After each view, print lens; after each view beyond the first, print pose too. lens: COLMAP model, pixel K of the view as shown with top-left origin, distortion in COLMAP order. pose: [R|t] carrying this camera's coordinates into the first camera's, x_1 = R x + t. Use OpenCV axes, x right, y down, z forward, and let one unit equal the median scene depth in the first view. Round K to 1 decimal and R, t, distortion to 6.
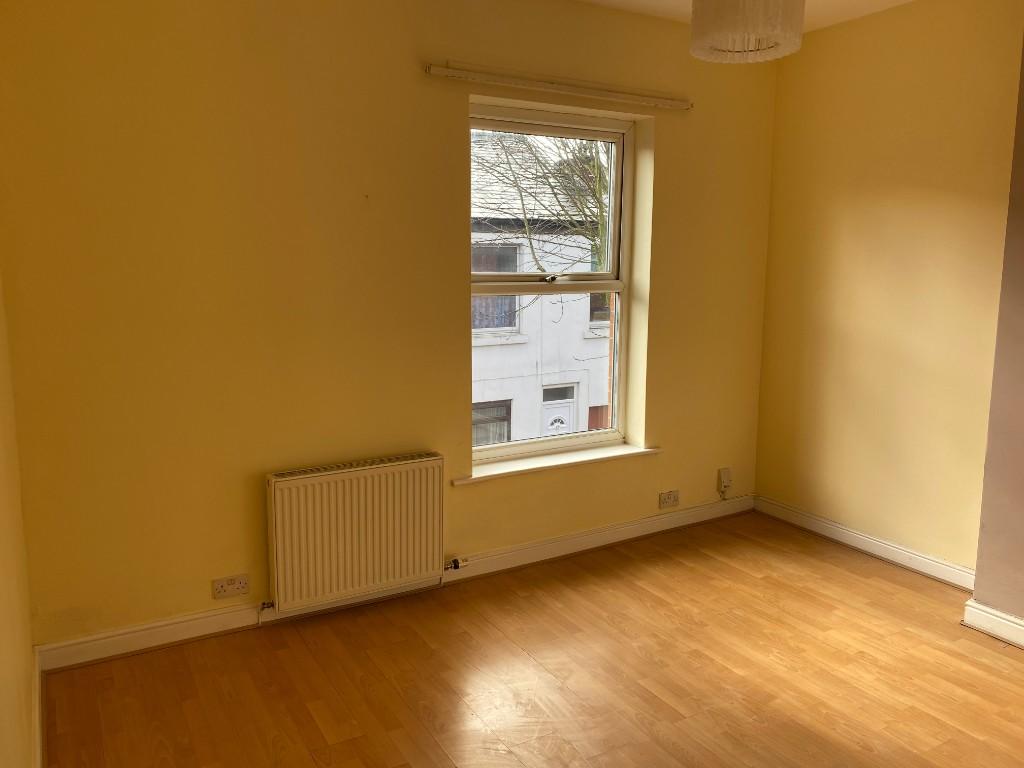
lens RADIAL K [[770.7, 0, 512.0], [0, 770.7, 384.0], [0, 0, 1]] dist [0.115467, -0.003443]
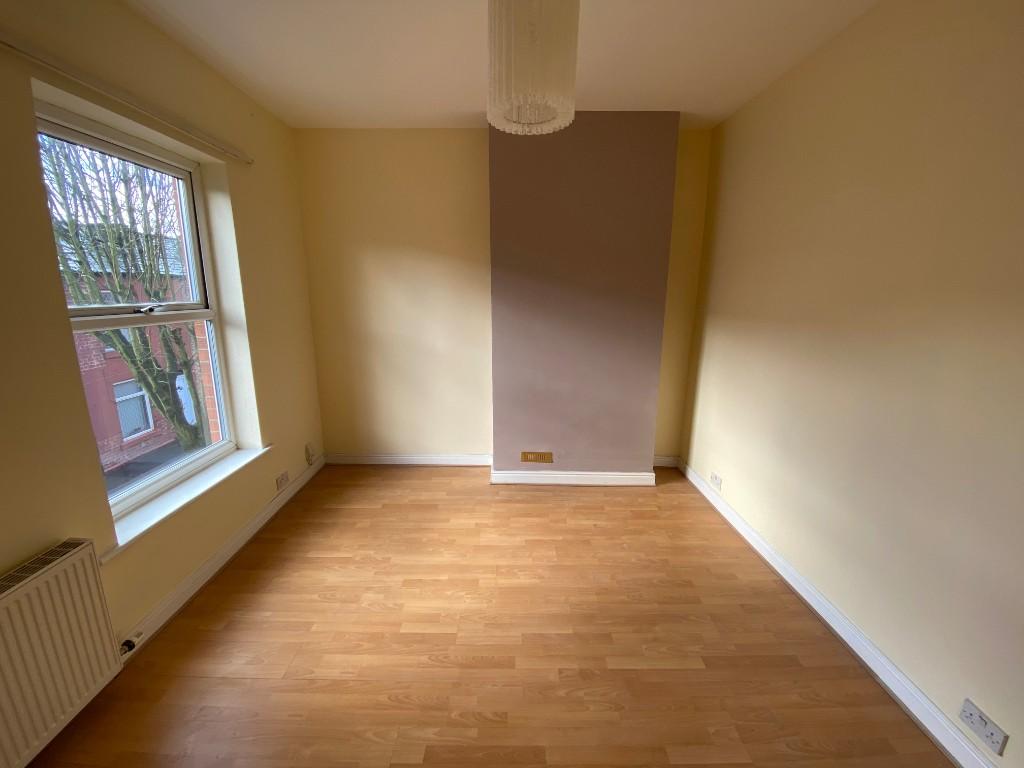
lens RADIAL K [[421.8, 0, 512.0], [0, 421.8, 384.0], [0, 0, 1]] dist [-0.001382, -0.000665]
pose [[0.531513, -0.191249, 0.825177, -0.168025], [0.148084, 0.980155, 0.131784, -0.050491], [-0.834005, 0.052151, 0.549286, 0.359028]]
